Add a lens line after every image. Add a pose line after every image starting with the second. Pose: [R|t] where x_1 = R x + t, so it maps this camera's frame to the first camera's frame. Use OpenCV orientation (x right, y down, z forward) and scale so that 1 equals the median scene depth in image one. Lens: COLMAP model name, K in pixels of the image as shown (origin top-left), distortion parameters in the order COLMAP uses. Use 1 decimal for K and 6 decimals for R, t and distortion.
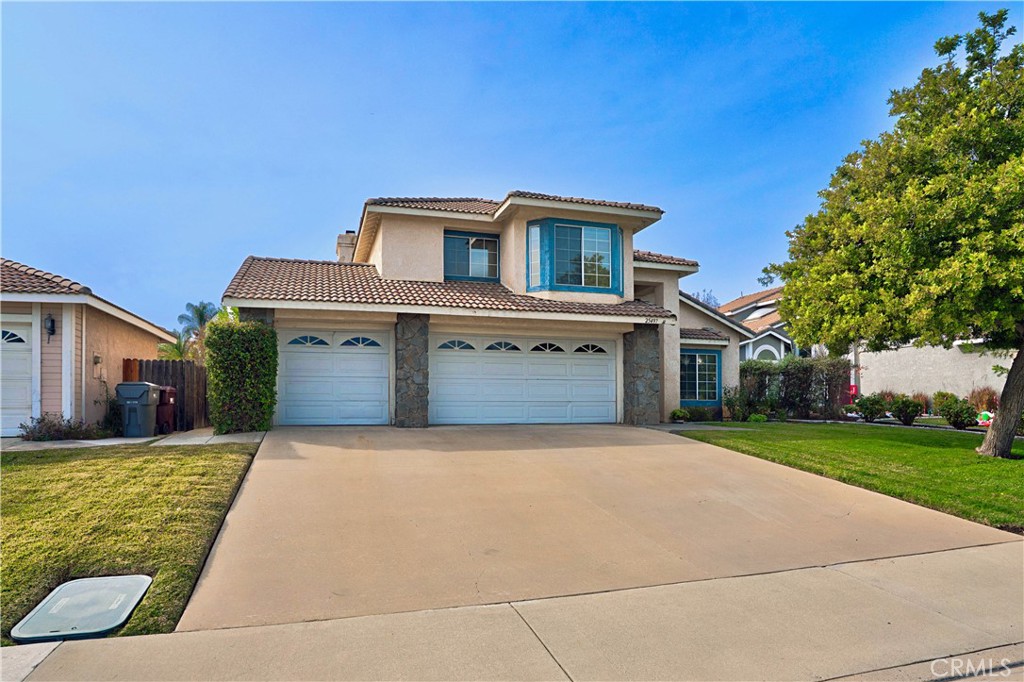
lens RADIAL K [[625.1, 0, 500.7], [0, 625.1, 403.7], [0, 0, 1]] dist [-0.129864, 0.091202]
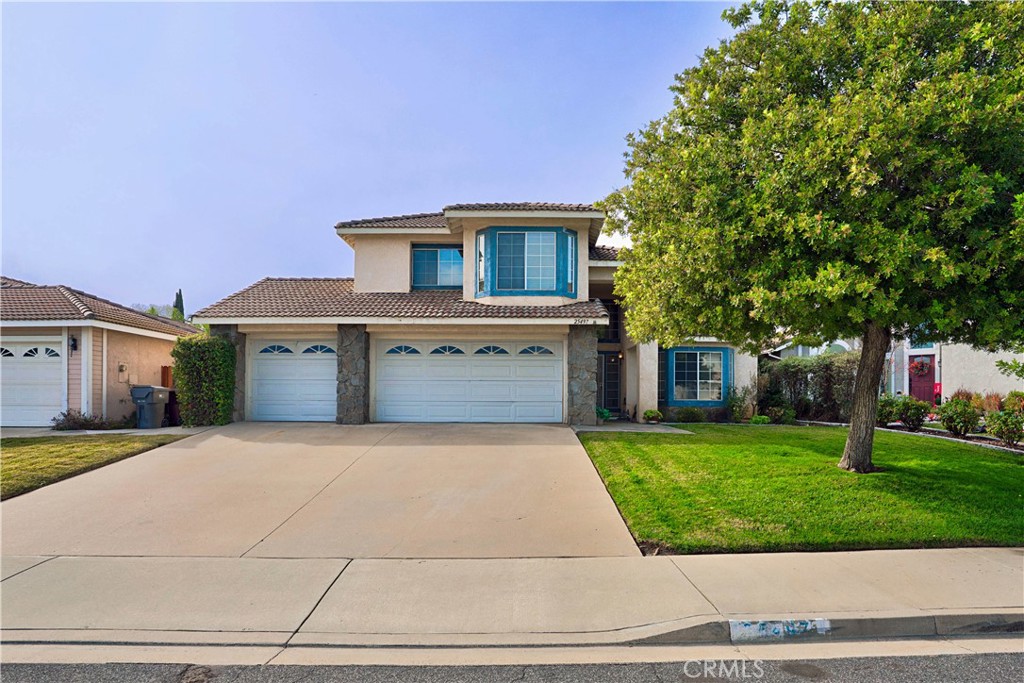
lens RADIAL K [[619.7, 0, 528.7], [0, 619.7, 404.7], [0, 0, 1]] dist [-0.140213, 0.092458]
pose [[0.962393, 0.005431, -0.271606, 0.427101], [-0.003676, 0.999969, 0.006970, -0.005840], [0.271635, -0.005709, 0.962383, 0.014236]]
